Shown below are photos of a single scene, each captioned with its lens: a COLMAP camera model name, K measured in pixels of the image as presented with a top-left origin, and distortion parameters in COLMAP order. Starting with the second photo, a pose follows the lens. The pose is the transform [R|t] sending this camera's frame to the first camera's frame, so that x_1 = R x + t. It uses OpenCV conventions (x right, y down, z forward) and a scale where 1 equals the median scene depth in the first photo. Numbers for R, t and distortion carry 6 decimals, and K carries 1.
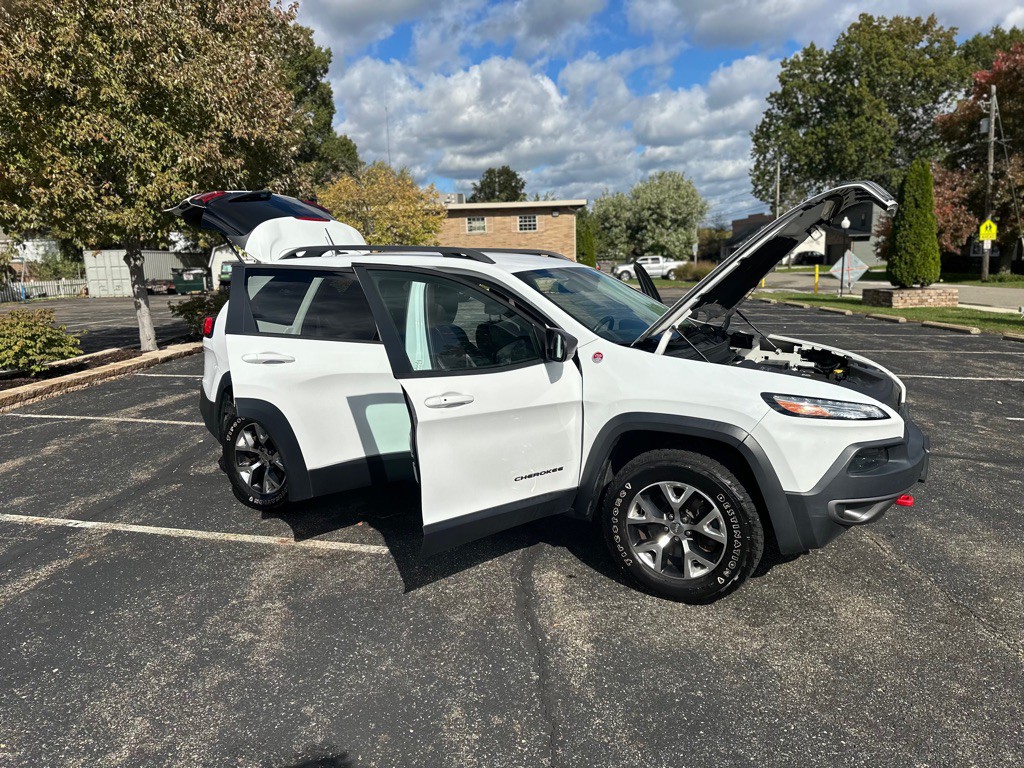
lens RADIAL K [[715.3, 0, 510.0], [0, 715.3, 389.7], [0, 0, 1]] dist [0.047546, -0.064335]
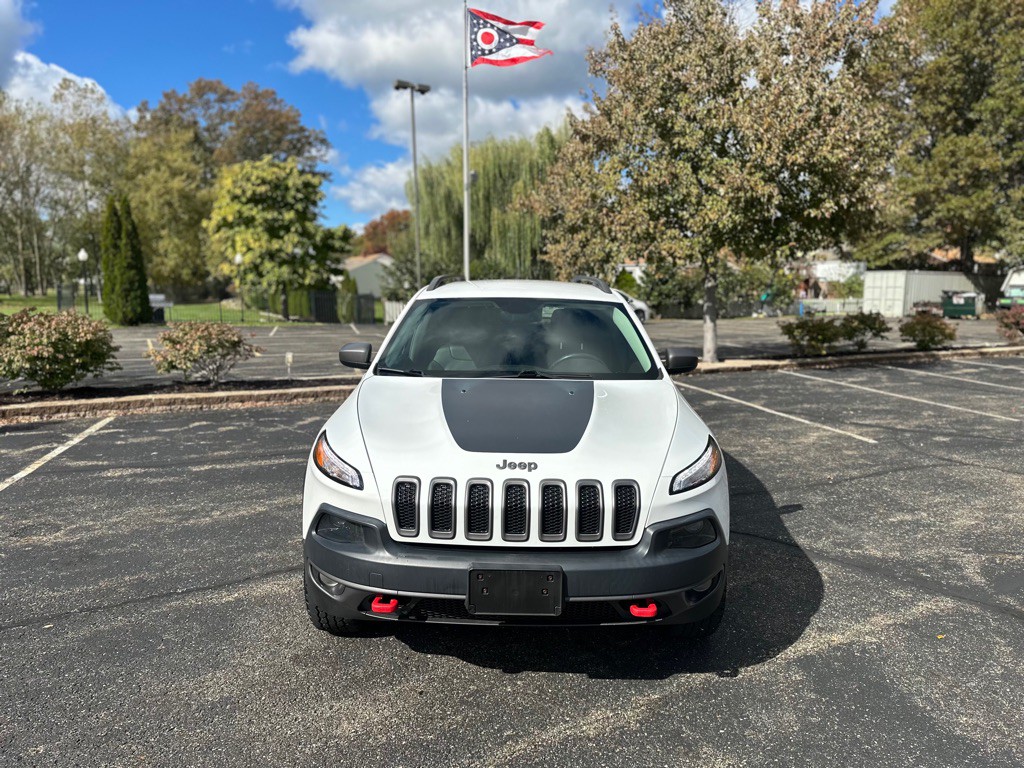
lens RADIAL K [[715.3, 0, 515.9], [0, 715.3, 384.6], [0, 0, 1]] dist [0.047546, -0.064335]
pose [[0.478279, 0.141226, -0.866778, 0.184801], [-0.170639, 0.983119, 0.066025, -0.022866], [0.861471, 0.116328, 0.494304, 0.104909]]
